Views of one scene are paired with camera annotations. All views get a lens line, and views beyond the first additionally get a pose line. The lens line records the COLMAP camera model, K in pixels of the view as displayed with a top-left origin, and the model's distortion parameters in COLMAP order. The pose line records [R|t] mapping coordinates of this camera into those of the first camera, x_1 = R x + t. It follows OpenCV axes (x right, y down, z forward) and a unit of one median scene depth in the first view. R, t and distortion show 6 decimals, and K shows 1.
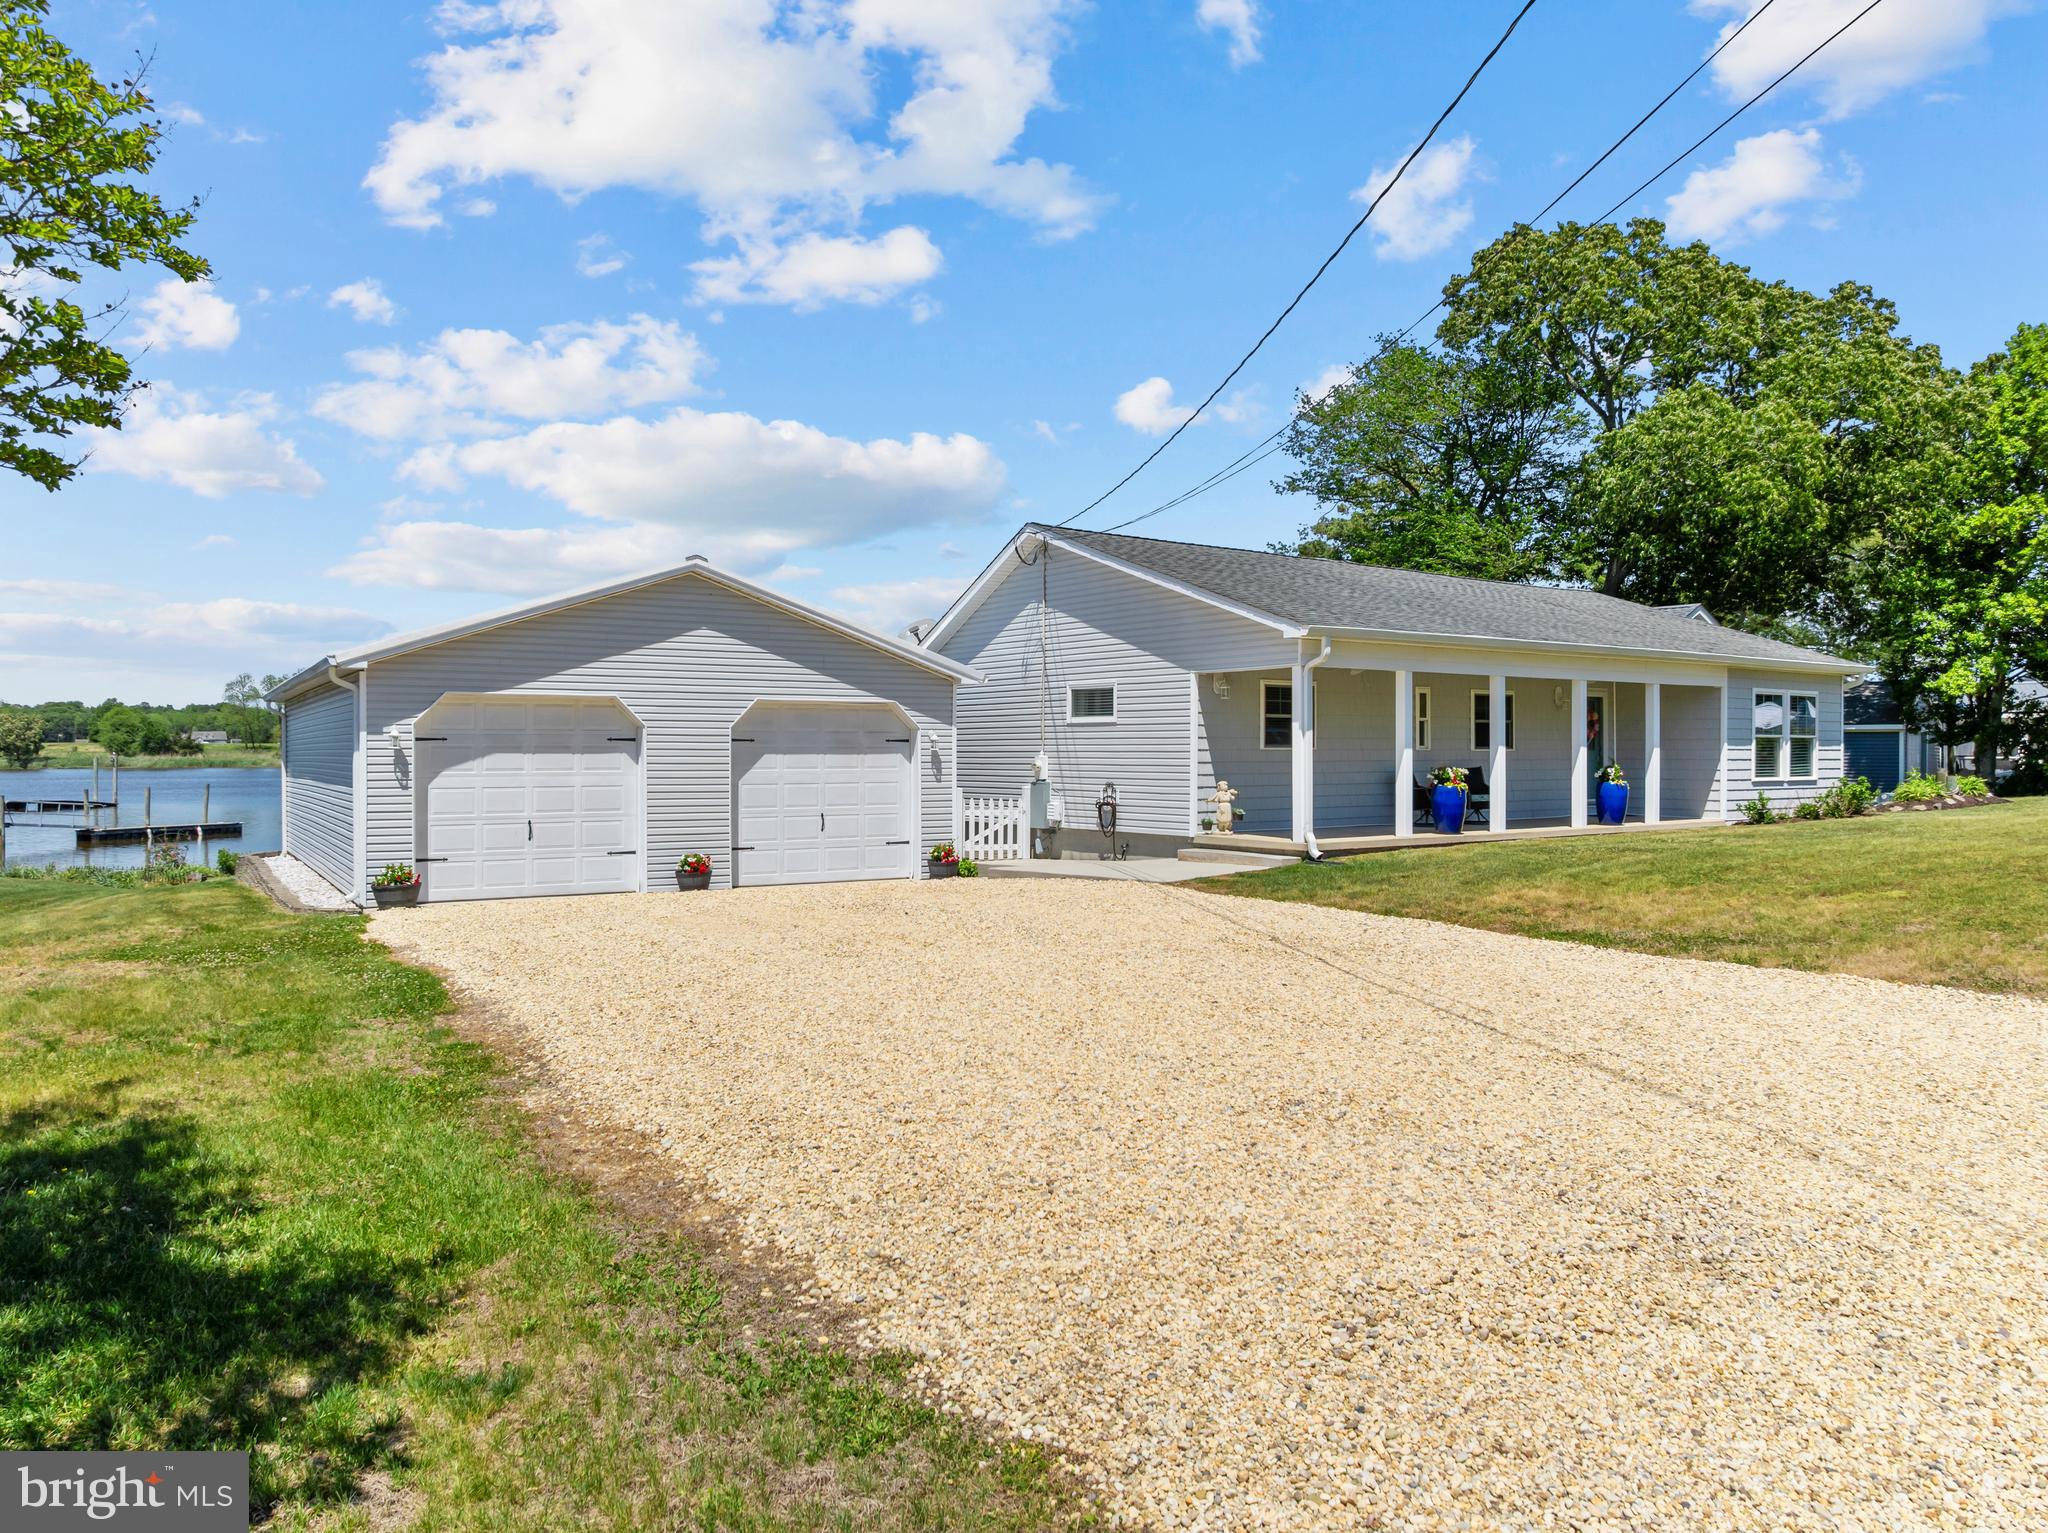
lens RADIAL K [[1453.5, 0, 1023.7], [0, 1453.5, 757.6], [0, 0, 1]] dist [-0.038224, -0.000033]
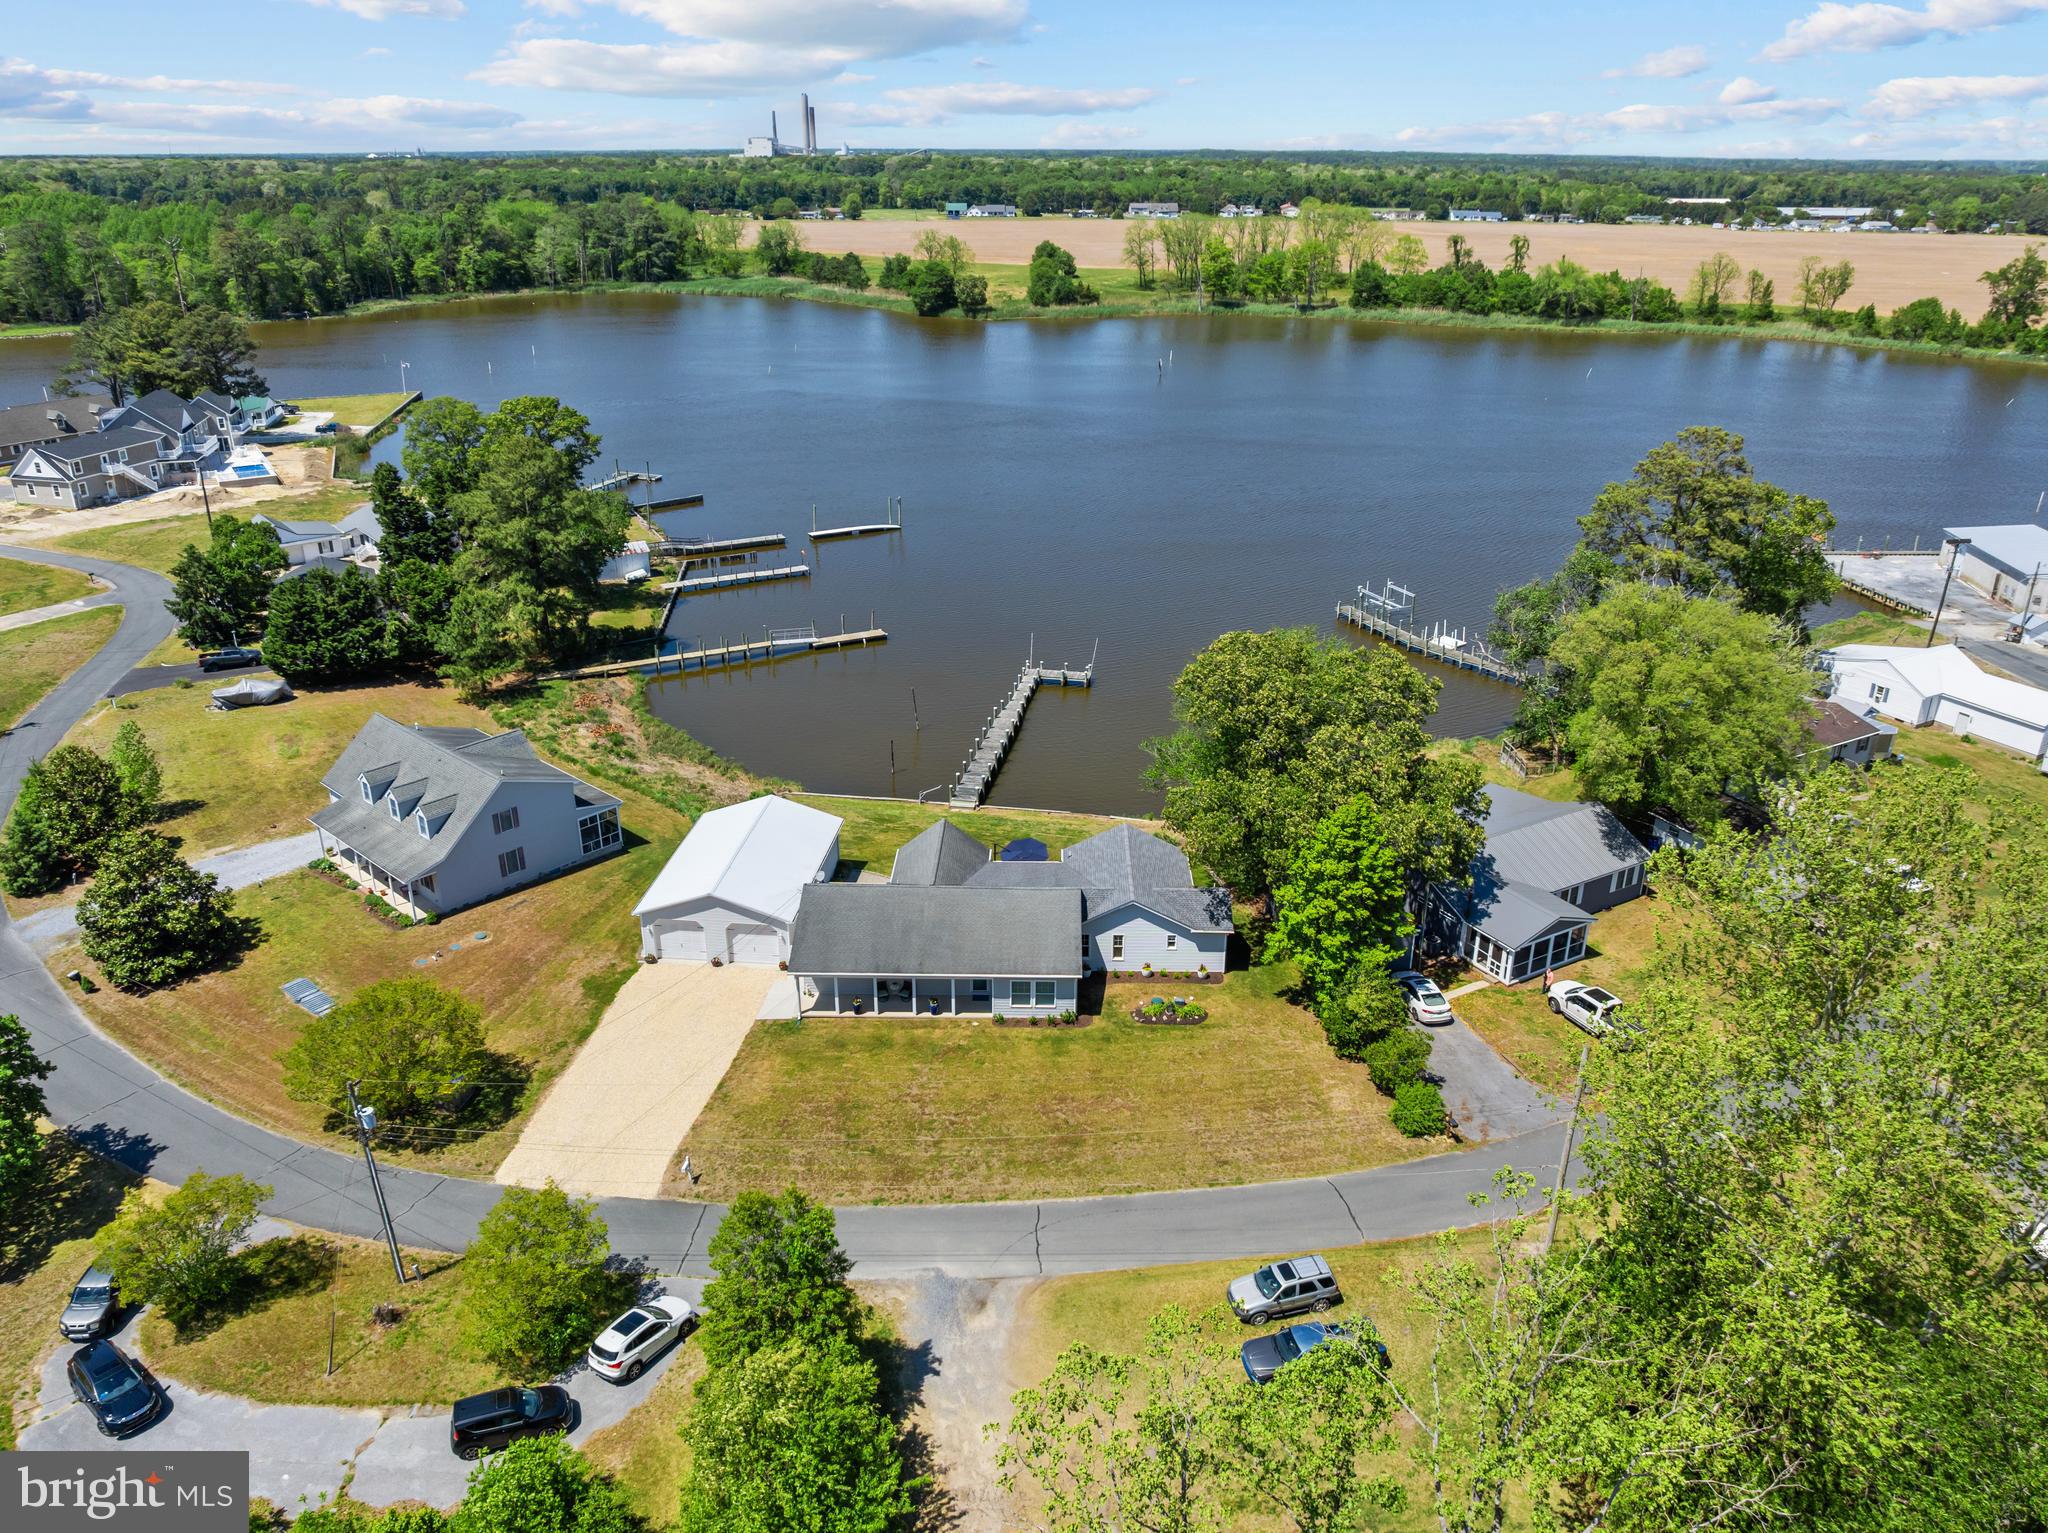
lens RADIAL K [[1435.7, 0, 1024.0], [0, 1435.7, 766.5], [0, 0, 1]] dist [-0.036324, -0.004349]
pose [[0.800855, 0.237728, -0.549651, 2.090201], [-0.002294, 0.919043, 0.394151, -1.652454], [0.598854, -0.314397, 0.736566, -1.049941]]
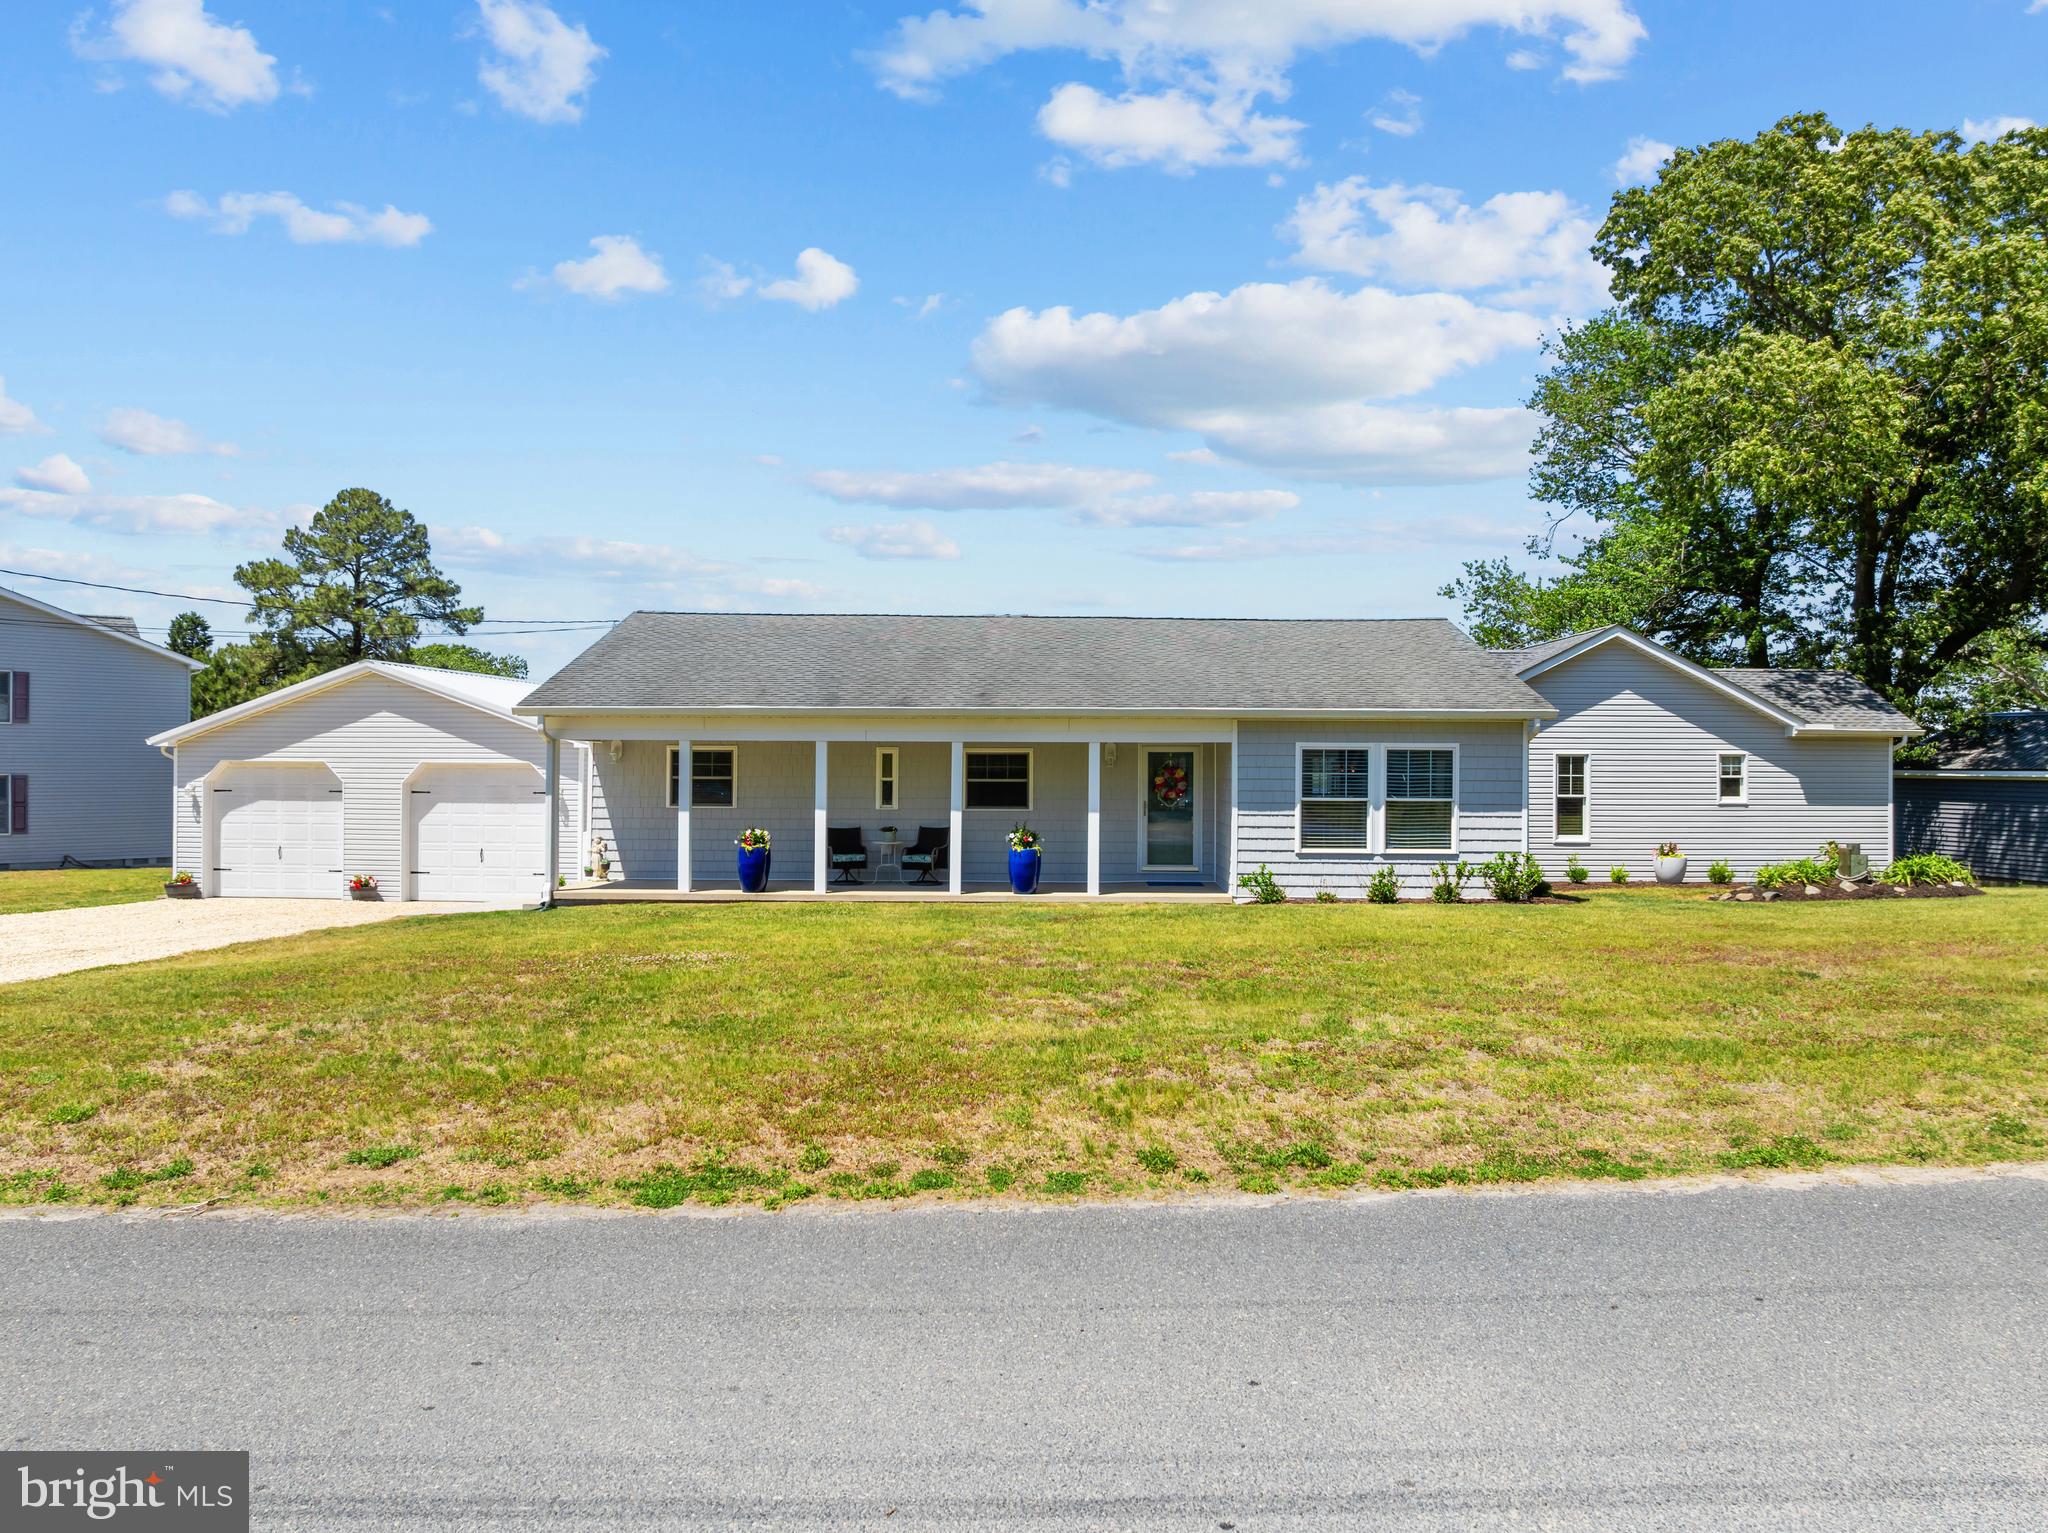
lens RADIAL K [[1445.8, 0, 1026.5], [0, 1445.8, 762.8], [0, 0, 1]] dist [-0.057186, 0.030226]
pose [[0.800556, 0.002513, -0.599253, 0.901282], [-0.007824, 0.999950, -0.006259, -0.030245], [0.599207, 0.009699, 0.800535, 0.228781]]
